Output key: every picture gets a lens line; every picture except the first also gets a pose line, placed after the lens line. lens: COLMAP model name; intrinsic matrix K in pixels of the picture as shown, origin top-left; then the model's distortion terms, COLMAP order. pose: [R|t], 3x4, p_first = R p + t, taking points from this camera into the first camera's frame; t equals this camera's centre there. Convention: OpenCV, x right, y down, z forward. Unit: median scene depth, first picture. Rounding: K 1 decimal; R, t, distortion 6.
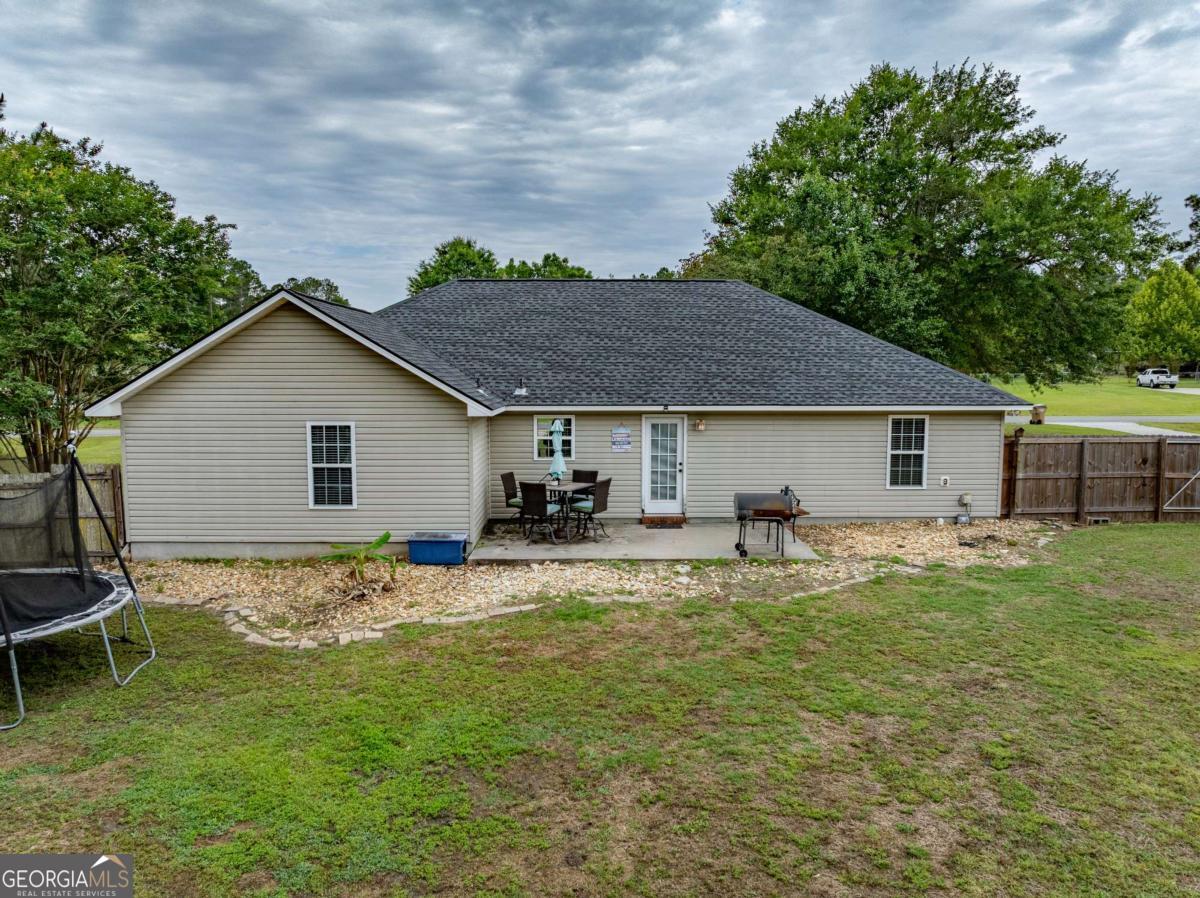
lens RADIAL K [[842.7, 0, 600.0], [0, 842.7, 449.0], [0, 0, 1]] dist [-0.024855, 0.009809]
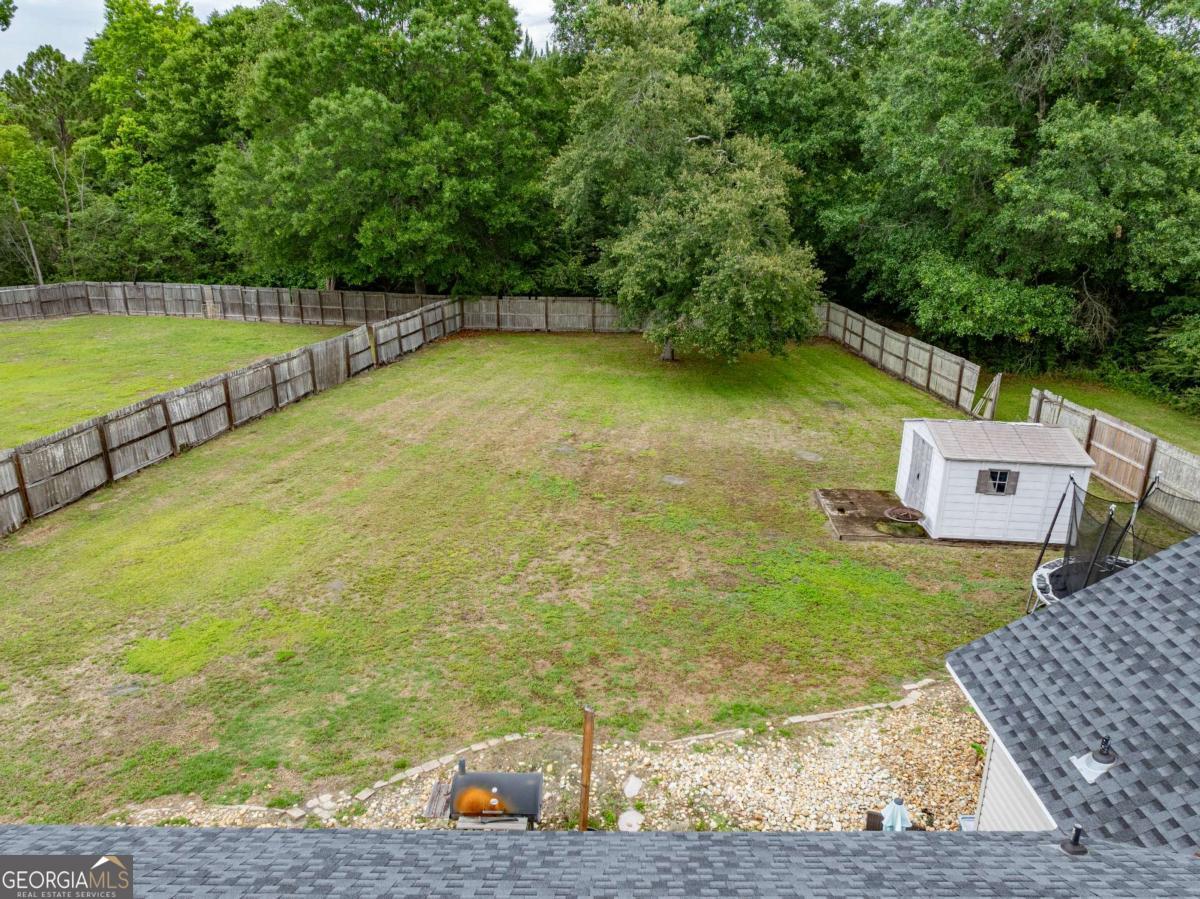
lens RADIAL K [[840.7, 0, 600.4], [0, 840.7, 453.7], [0, 0, 1]] dist [-0.020257, 0.001742]
pose [[-0.999780, -0.006546, 0.019938, 0.089943], [0.002353, 0.909148, 0.416466, -0.358295], [-0.020852, 0.416421, -0.908933, 1.240608]]
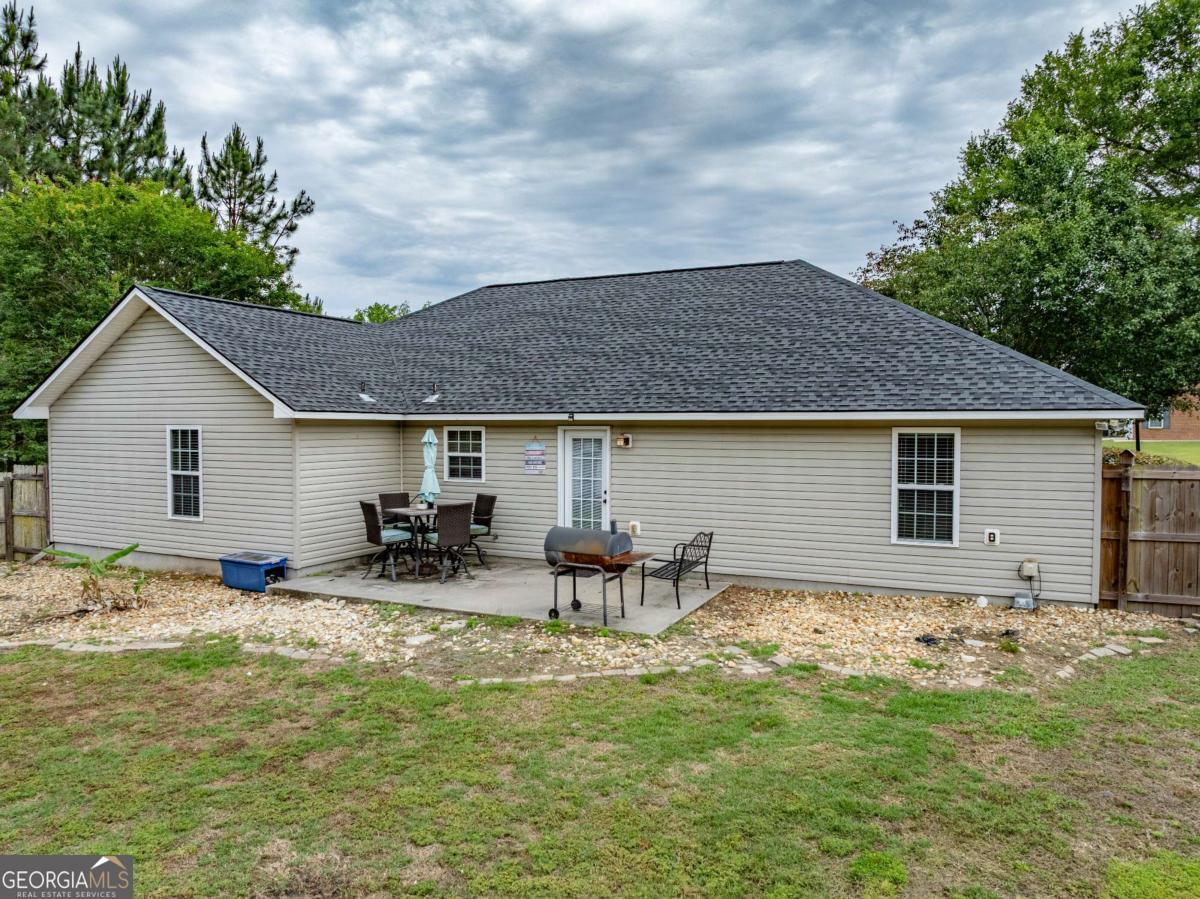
lens RADIAL K [[834.3, 0, 599.1], [0, 834.3, 505.6], [0, 0, 1]] dist [-0.005423, 0.004788]
pose [[0.889087, 0.045430, -0.455477, 0.435640], [-0.042891, 0.998953, 0.015913, 0.018158], [0.455723, 0.005388, 0.890105, 0.336887]]
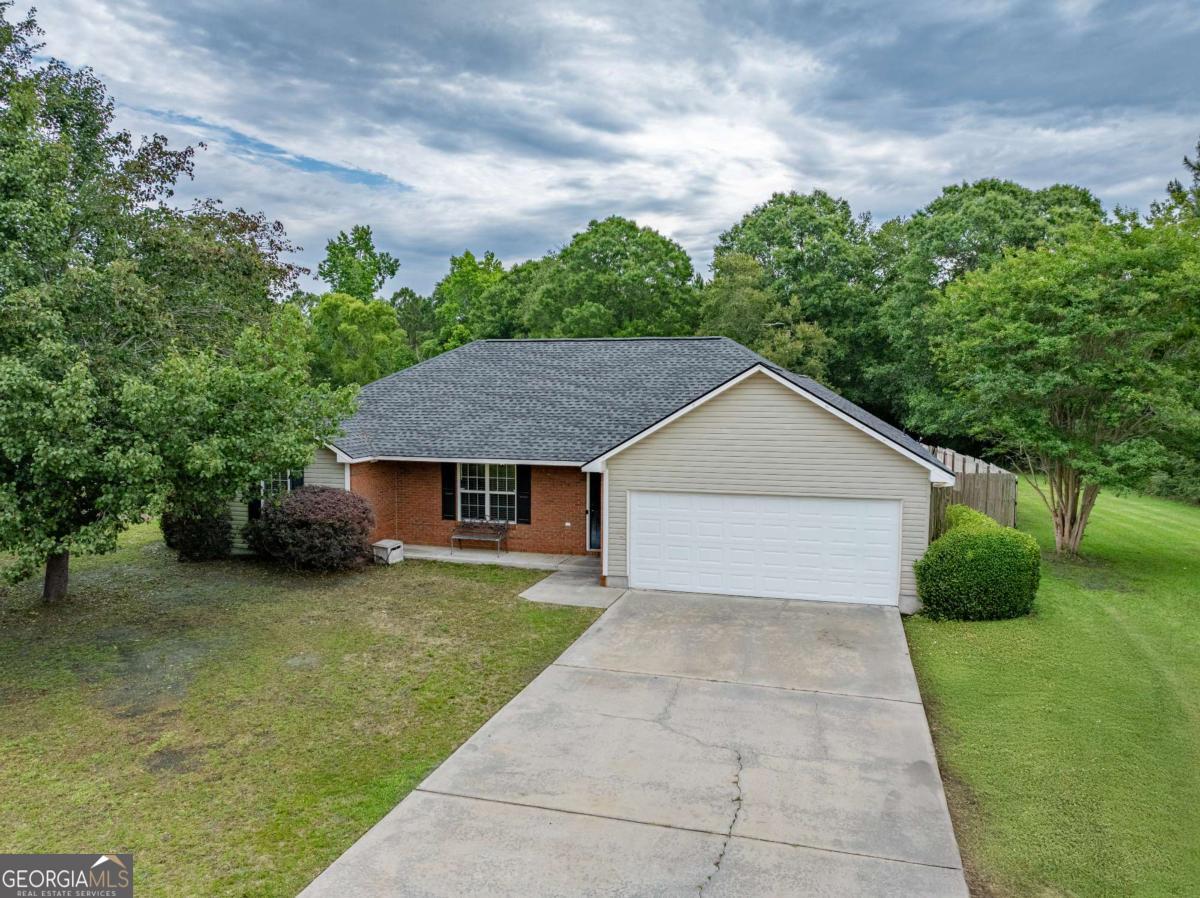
lens RADIAL K [[840.7, 0, 600.4], [0, 840.7, 453.2], [0, 0, 1]] dist [-0.020257, 0.001742]
pose [[-0.954254, -0.025126, 0.297938, -0.410718], [0.027596, 0.984809, 0.171436, -0.301355], [-0.297719, 0.171815, -0.939065, 2.524880]]
